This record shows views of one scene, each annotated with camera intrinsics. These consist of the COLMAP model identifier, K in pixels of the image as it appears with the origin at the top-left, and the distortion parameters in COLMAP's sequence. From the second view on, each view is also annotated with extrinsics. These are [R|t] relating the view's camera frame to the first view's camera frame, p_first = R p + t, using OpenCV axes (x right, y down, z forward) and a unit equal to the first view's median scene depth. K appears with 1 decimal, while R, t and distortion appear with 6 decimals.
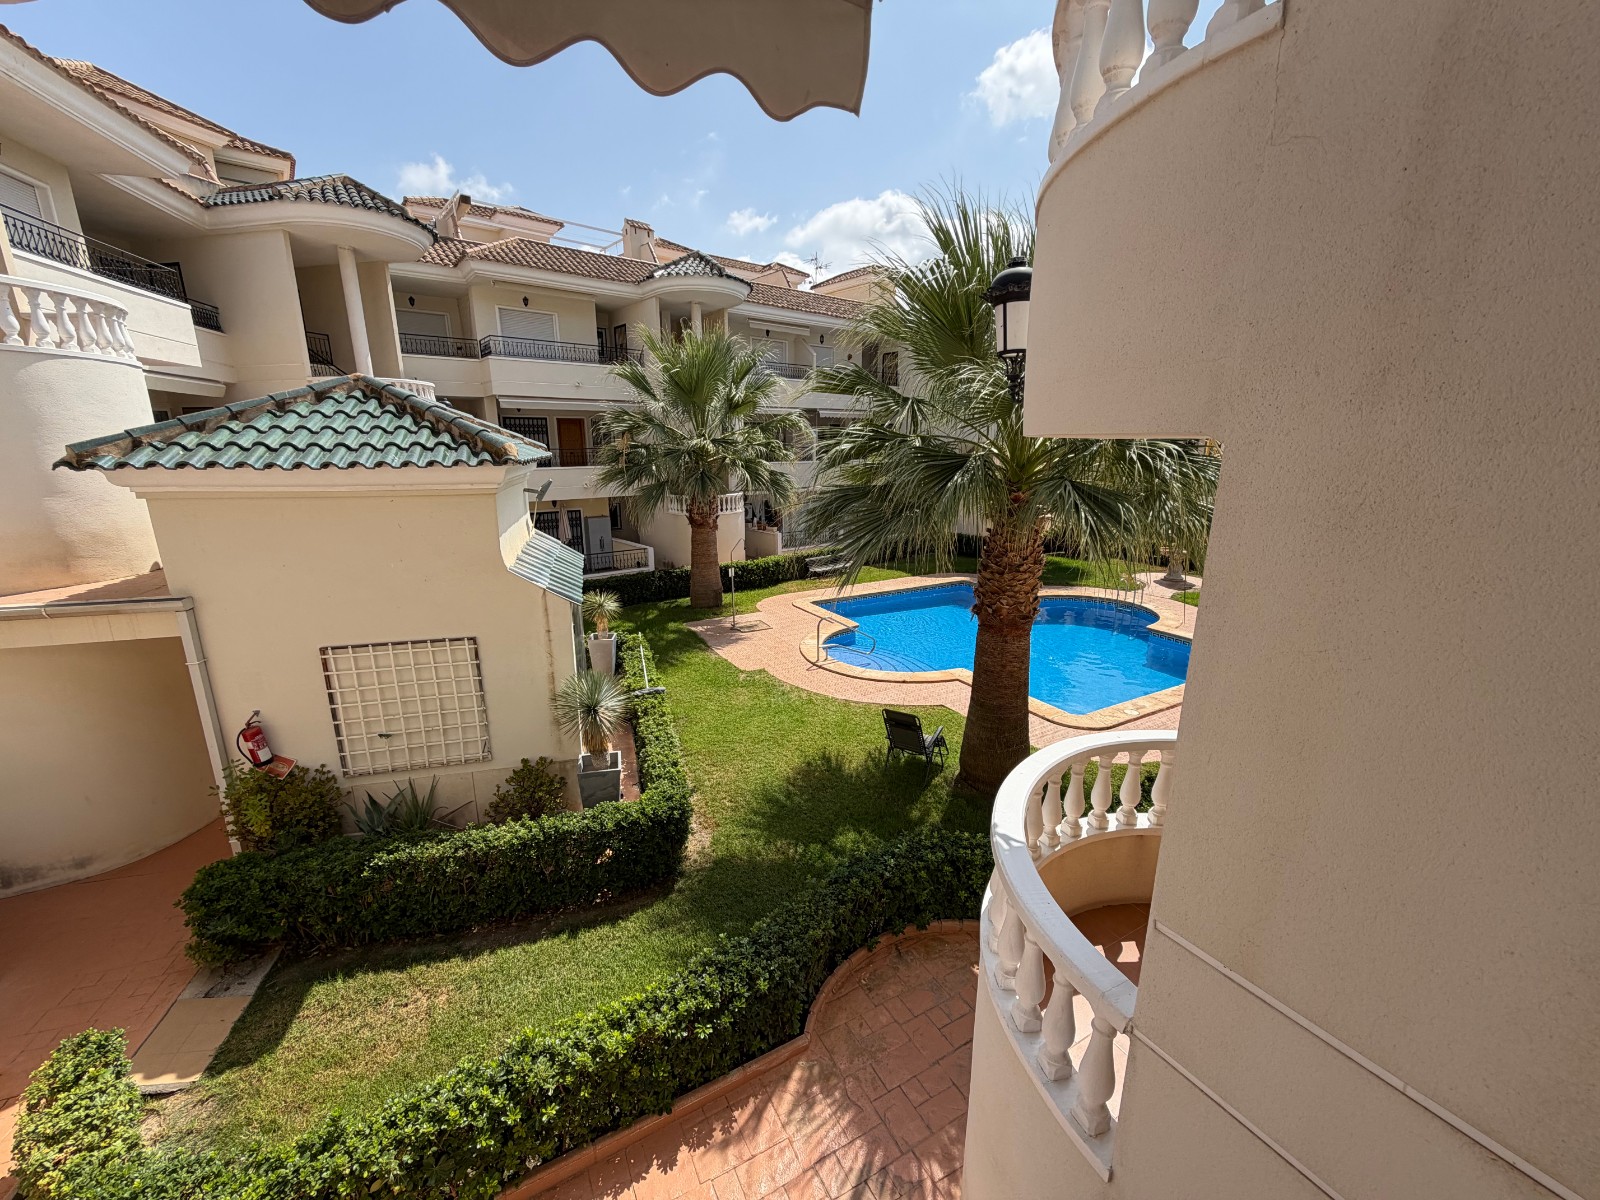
lens RADIAL K [[635.8, 0, 799.0], [0, 635.8, 601.6], [0, 0, 1]] dist [-0.001018, 0.000258]
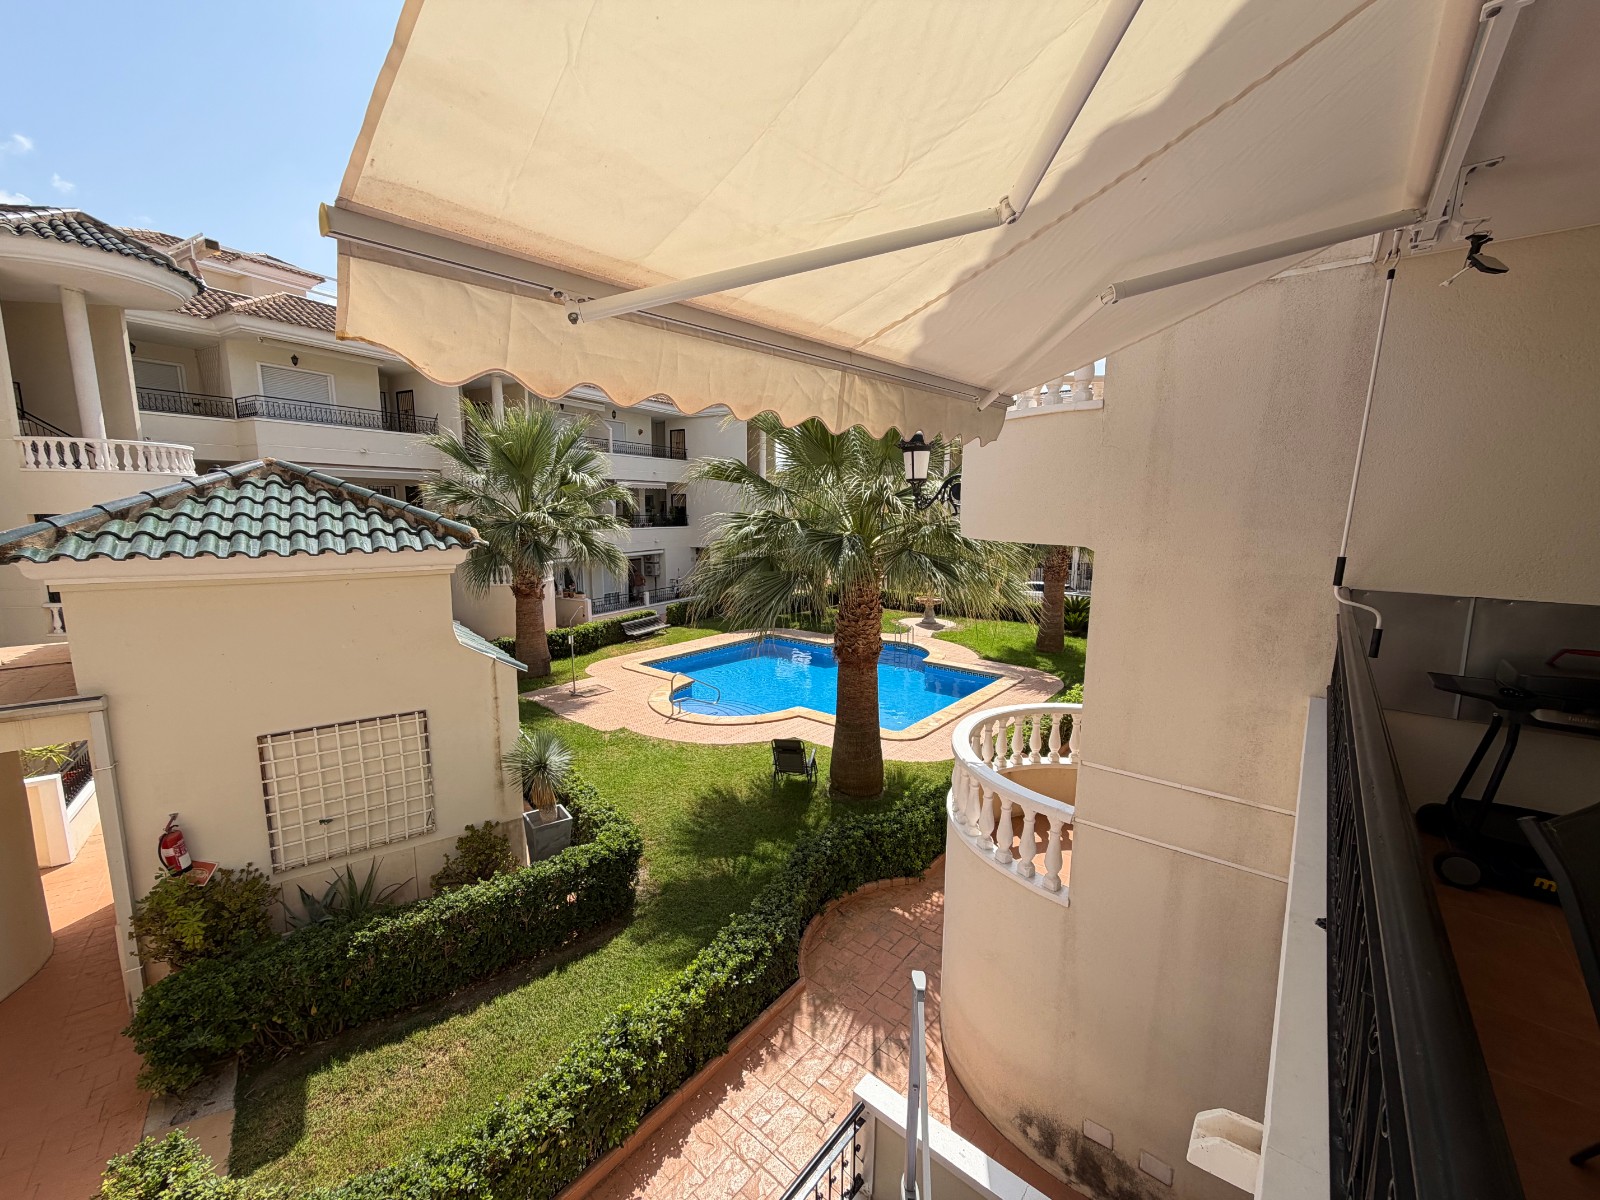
lens RADIAL K [[635.8, 0, 800.6], [0, 635.8, 602.0], [0, 0, 1]] dist [-0.001018, 0.000258]
pose [[0.929407, -0.047889, 0.365936, -0.304632], [0.082447, 0.993428, -0.079394, 0.012731], [-0.359729, 0.103959, 0.927247, -0.204272]]
